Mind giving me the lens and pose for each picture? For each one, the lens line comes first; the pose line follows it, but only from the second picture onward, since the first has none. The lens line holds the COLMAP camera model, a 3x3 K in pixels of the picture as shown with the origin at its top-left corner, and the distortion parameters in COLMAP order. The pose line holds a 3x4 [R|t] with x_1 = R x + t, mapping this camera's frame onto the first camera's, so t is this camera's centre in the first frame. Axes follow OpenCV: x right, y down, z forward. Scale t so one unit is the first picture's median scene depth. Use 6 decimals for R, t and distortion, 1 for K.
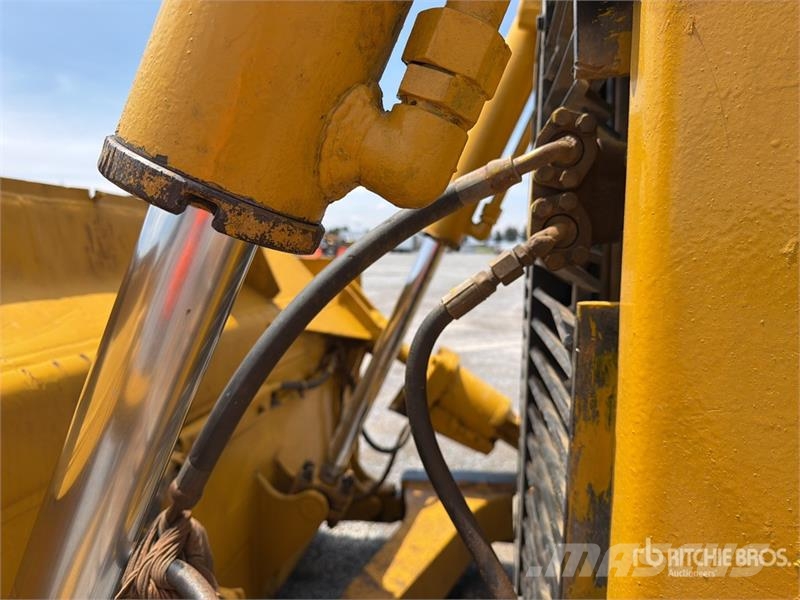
lens RADIAL K [[598.2, 0, 400.9], [0, 598.2, 284.0], [0, 0, 1]] dist [-0.003602, -0.004388]
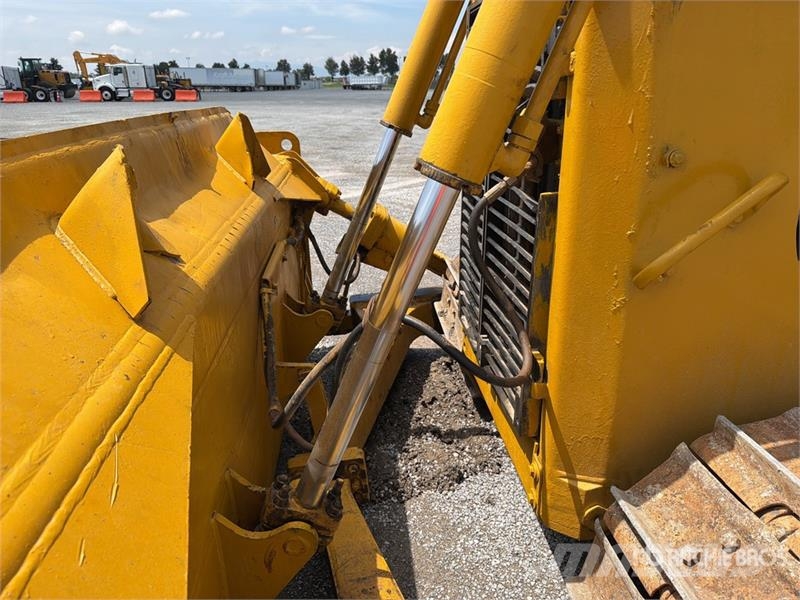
lens RADIAL K [[592.4, 0, 394.9], [0, 592.4, 298.6], [0, 0, 1]] dist [-0.003106, -0.004802]
pose [[0.972940, -0.108128, 0.204197, -0.195950], [0.046668, 0.957492, 0.284659, -0.064785], [-0.226296, -0.267426, 0.936629, -0.300264]]
